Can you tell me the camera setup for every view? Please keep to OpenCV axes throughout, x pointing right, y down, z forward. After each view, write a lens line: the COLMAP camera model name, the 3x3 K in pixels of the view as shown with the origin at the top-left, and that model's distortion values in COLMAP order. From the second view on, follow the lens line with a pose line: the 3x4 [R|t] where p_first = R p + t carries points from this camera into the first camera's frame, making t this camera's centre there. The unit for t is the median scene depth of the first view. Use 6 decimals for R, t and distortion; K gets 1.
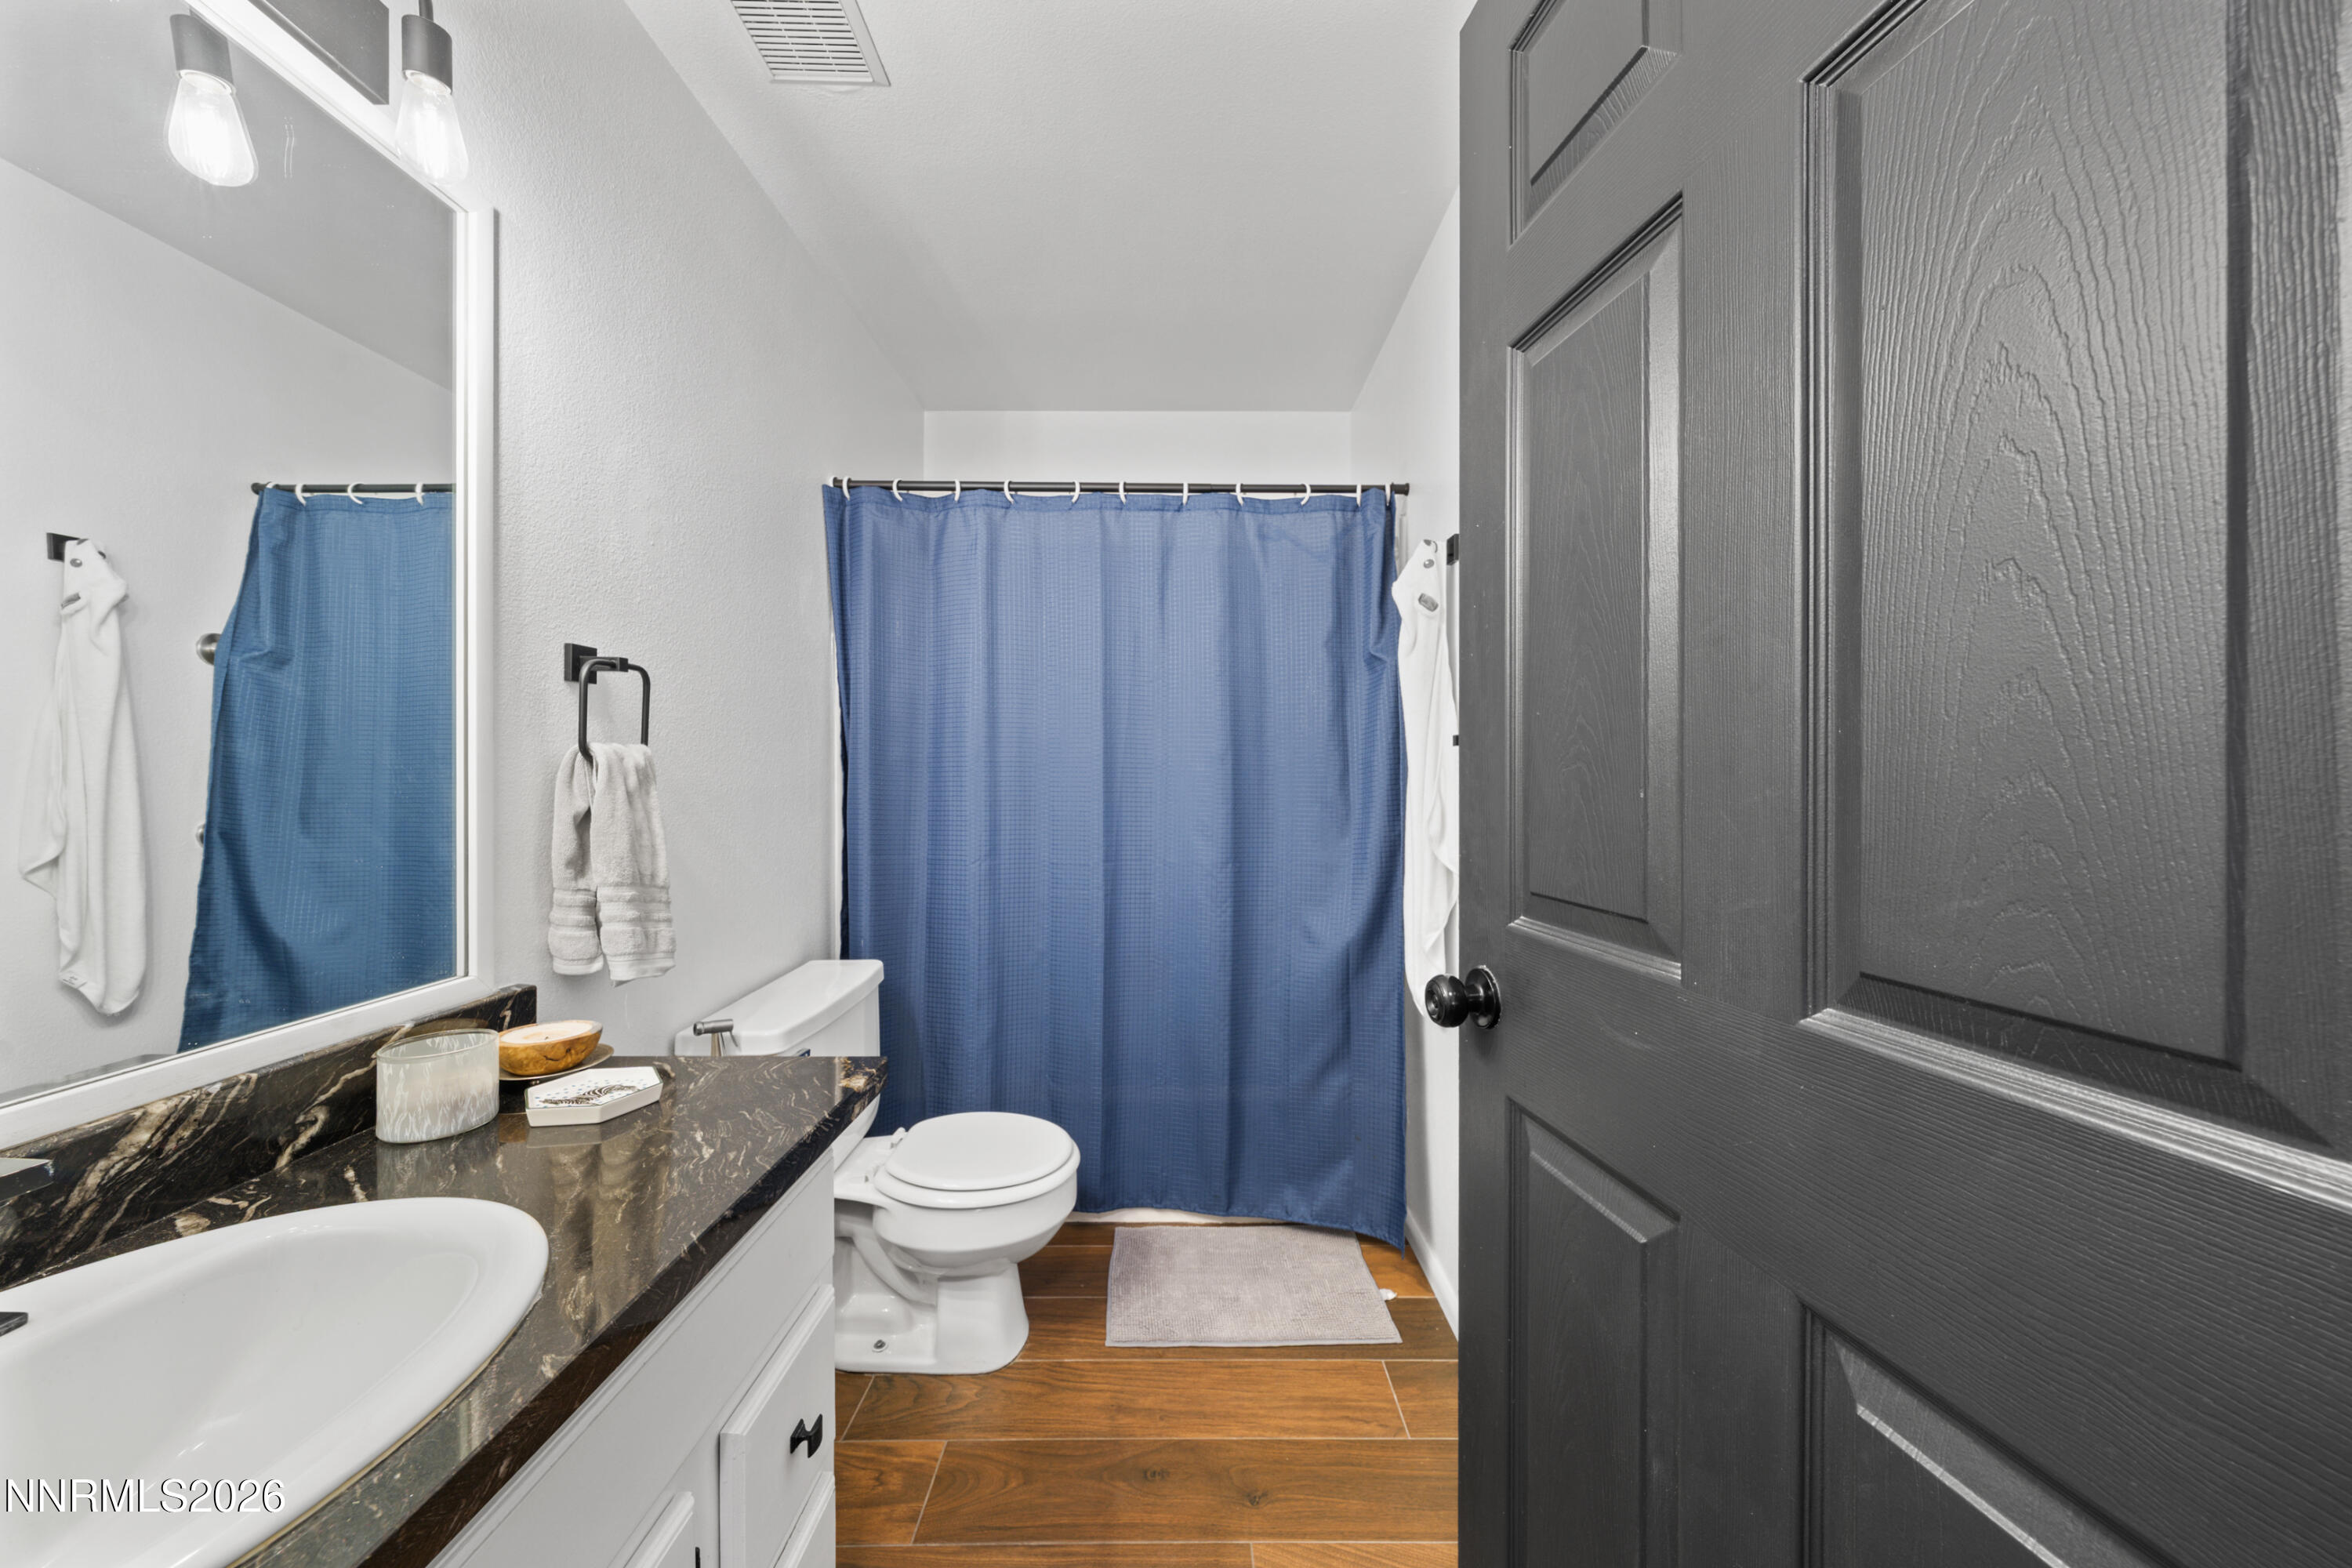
lens RADIAL K [[873.1, 0, 1170.6], [0, 873.1, 783.3], [0, 0, 1]] dist [-0.000386, 0.000067]
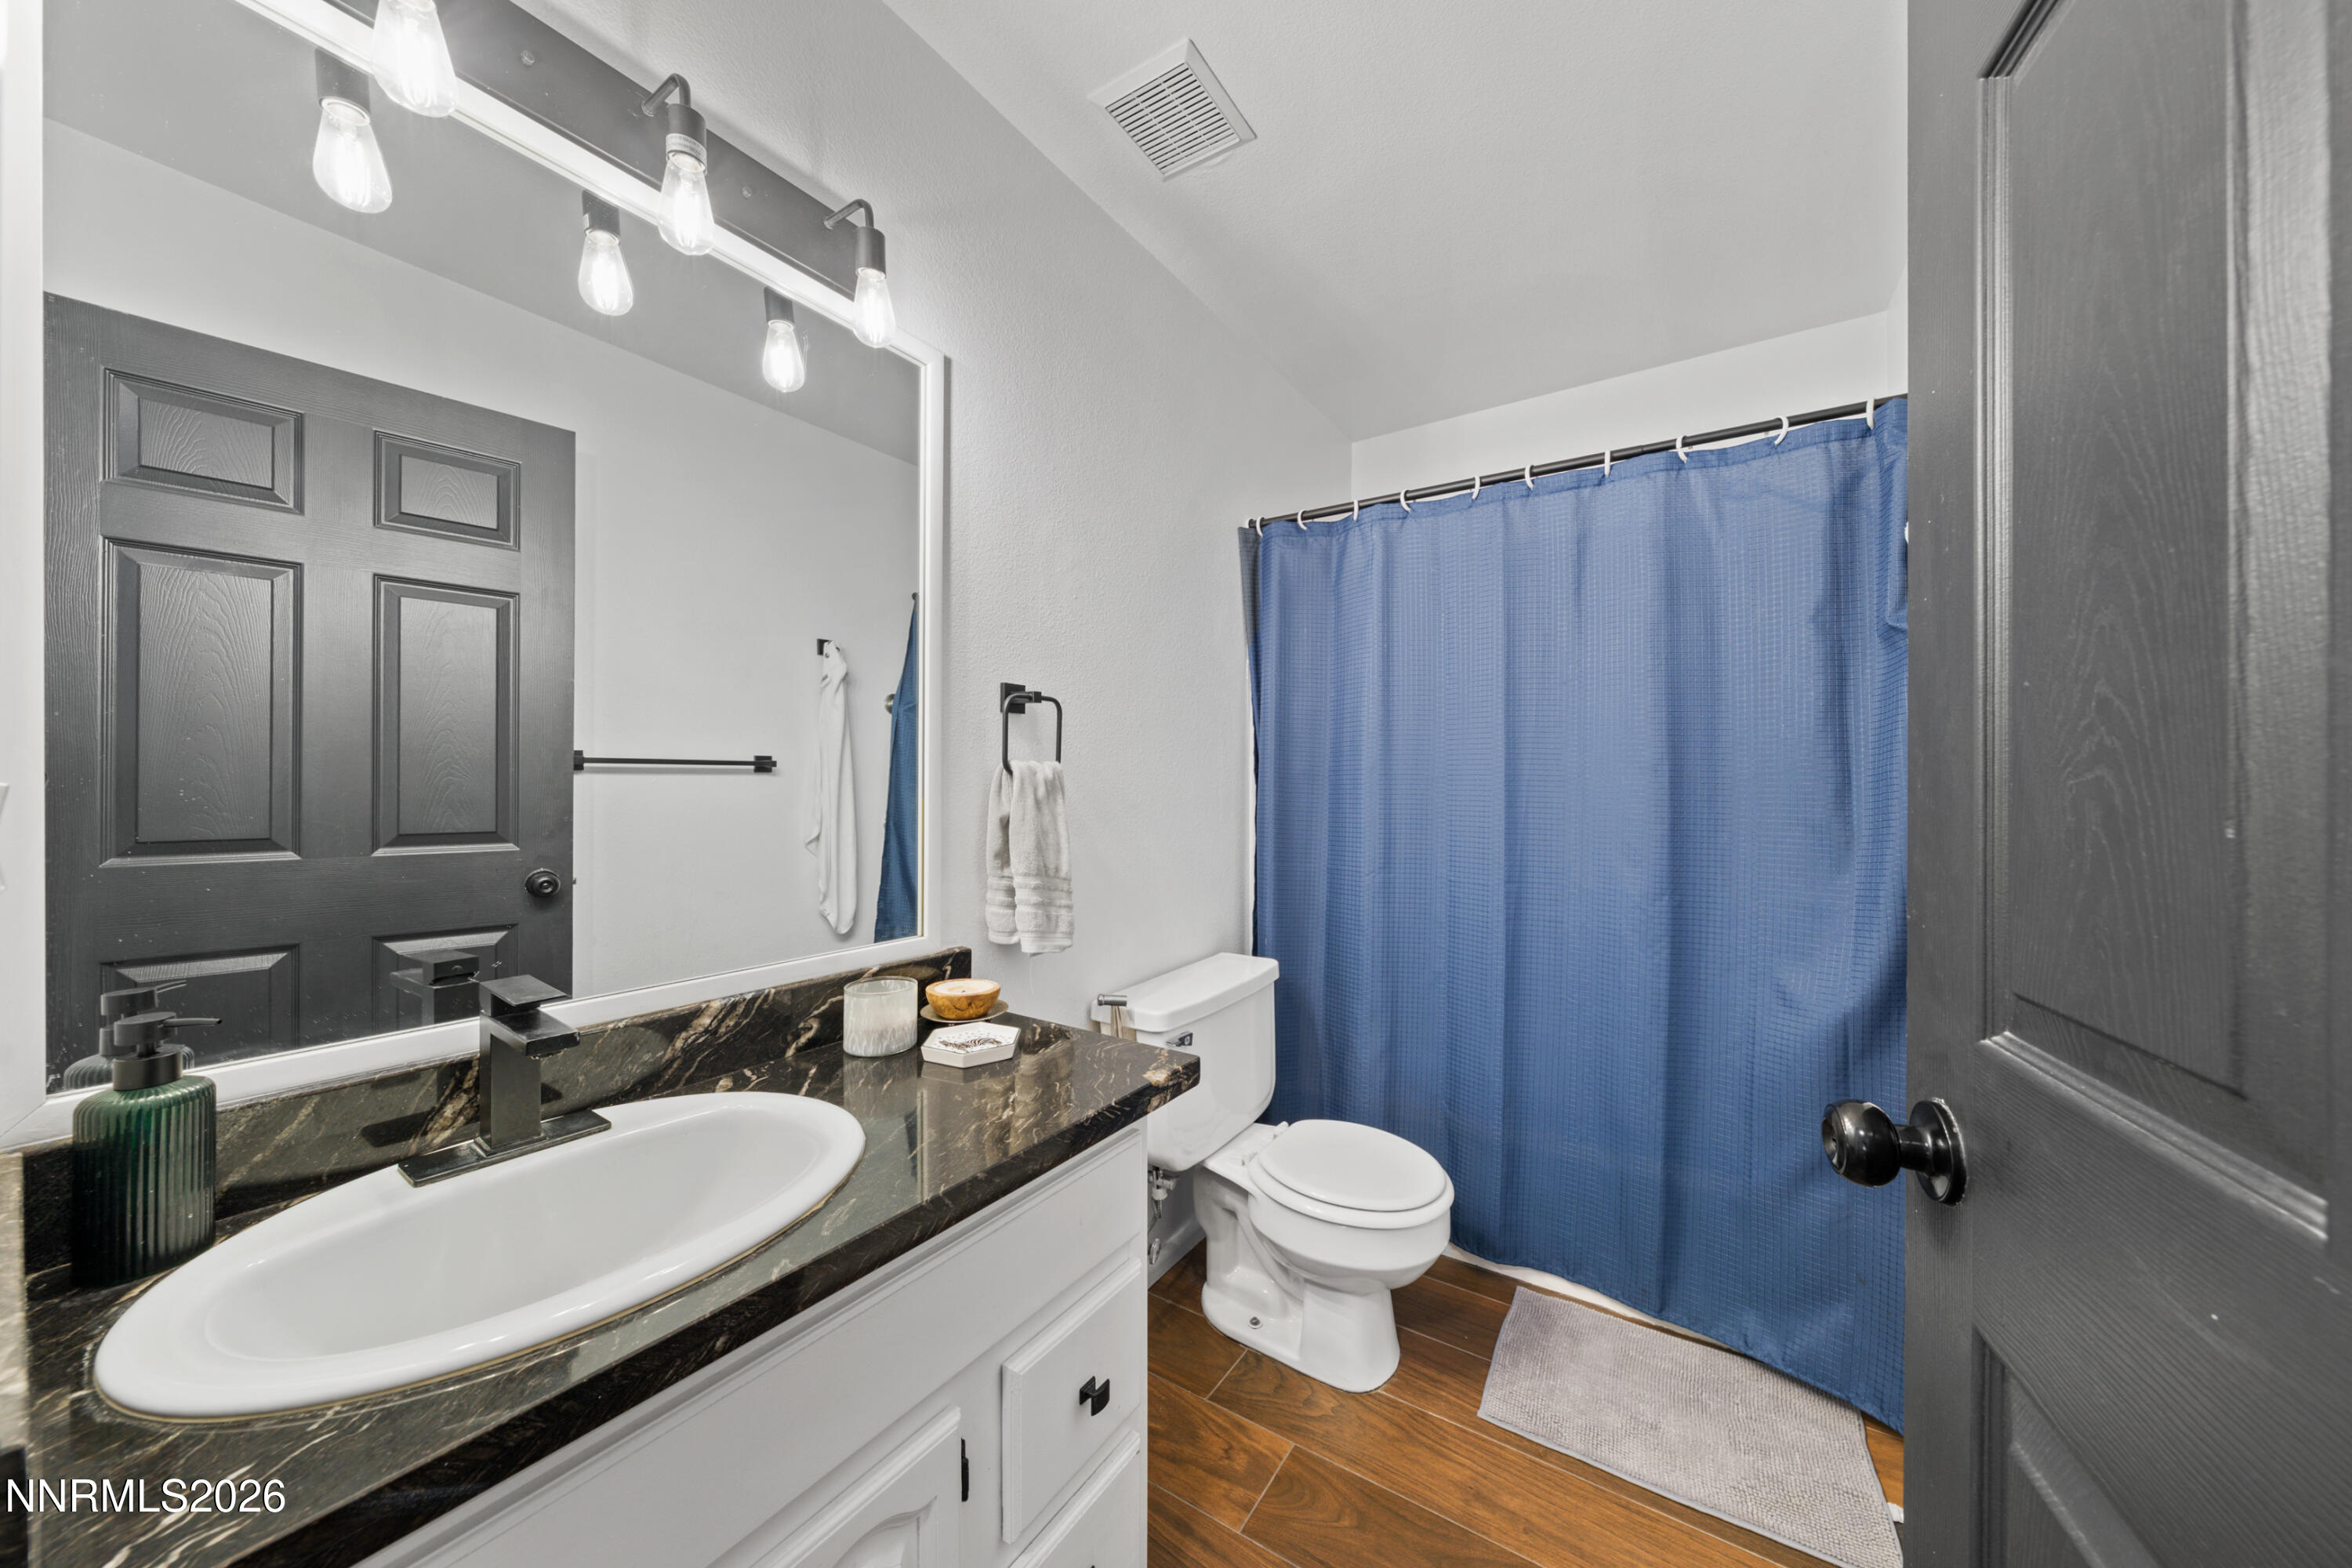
lens RADIAL K [[800.6, 0, 1173.9], [0, 800.6, 789.4], [0, 0, 1]] dist [0.000858, -0.000669]
pose [[0.830822, 0.005575, -0.556510, 0.123740], [-0.009818, 0.999941, -0.004641, -0.001250], [0.556452, 0.009320, 0.830828, 0.124864]]
